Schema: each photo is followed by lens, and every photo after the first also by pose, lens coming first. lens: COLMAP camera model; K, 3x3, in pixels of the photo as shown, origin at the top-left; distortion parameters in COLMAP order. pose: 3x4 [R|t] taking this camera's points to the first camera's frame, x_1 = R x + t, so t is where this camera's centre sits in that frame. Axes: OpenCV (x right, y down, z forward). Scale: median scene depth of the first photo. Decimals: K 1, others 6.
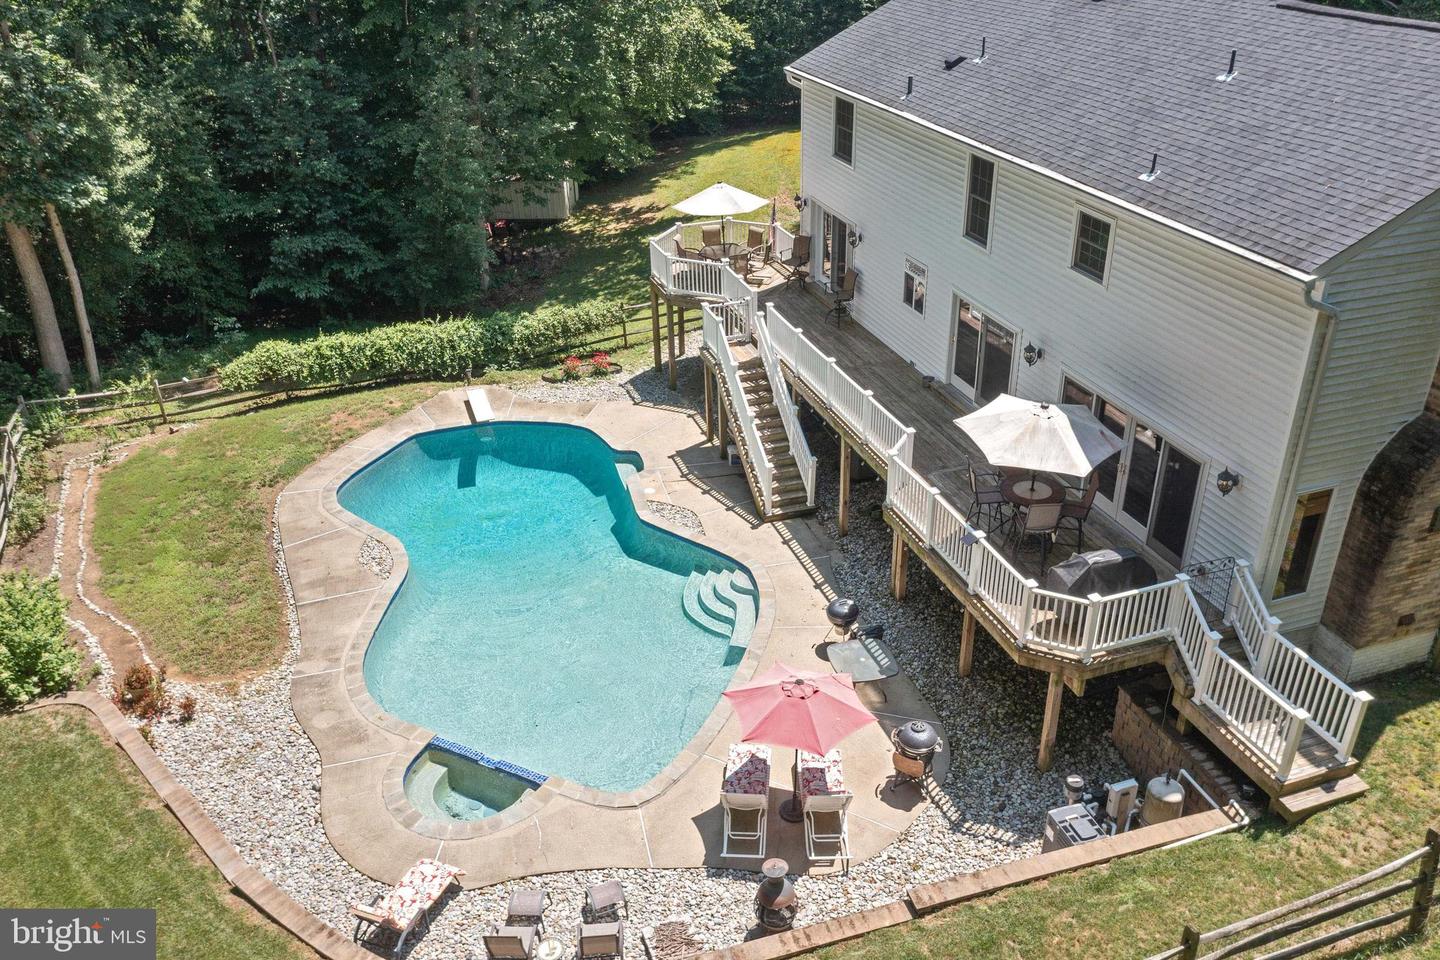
lens RADIAL K [[1168.0, 0, 720.0], [0, 1168.0, 480.0], [0, 0, 1]] dist [-0.001922, 0.001246]
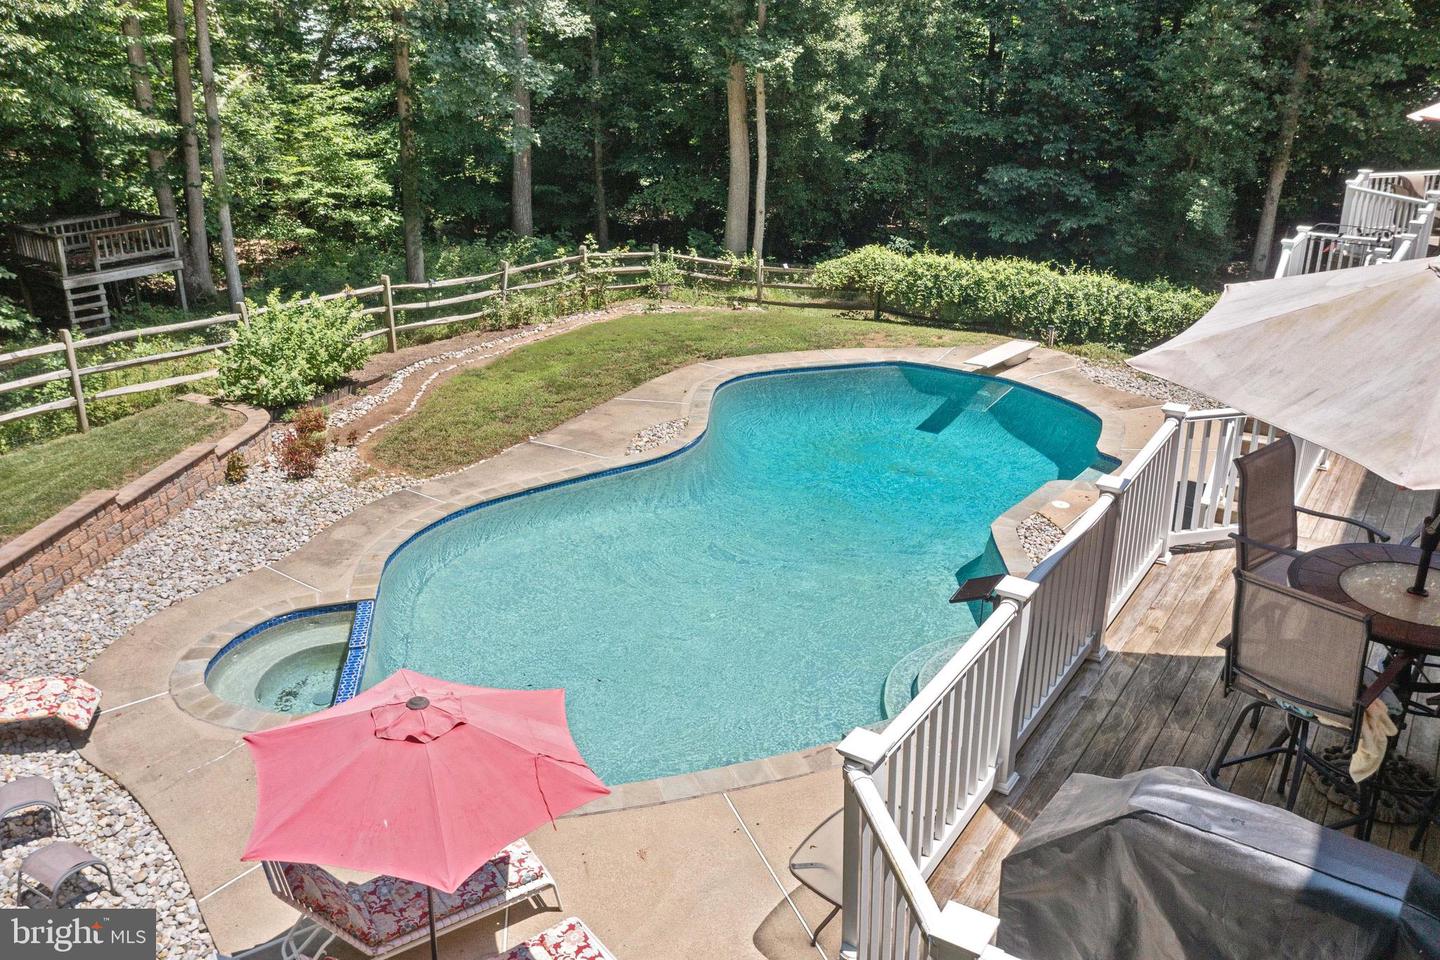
lens RADIAL K [[1182.2, 0, 720.0], [0, 1182.2, 480.0], [0, 0, 1]] dist [-0.011612, 0.001045]
pose [[0.625979, 0.311219, -0.715047, 0.287230], [-0.368729, 0.926065, 0.080264, 0.016689], [0.687160, 0.213415, 0.694453, 0.487993]]
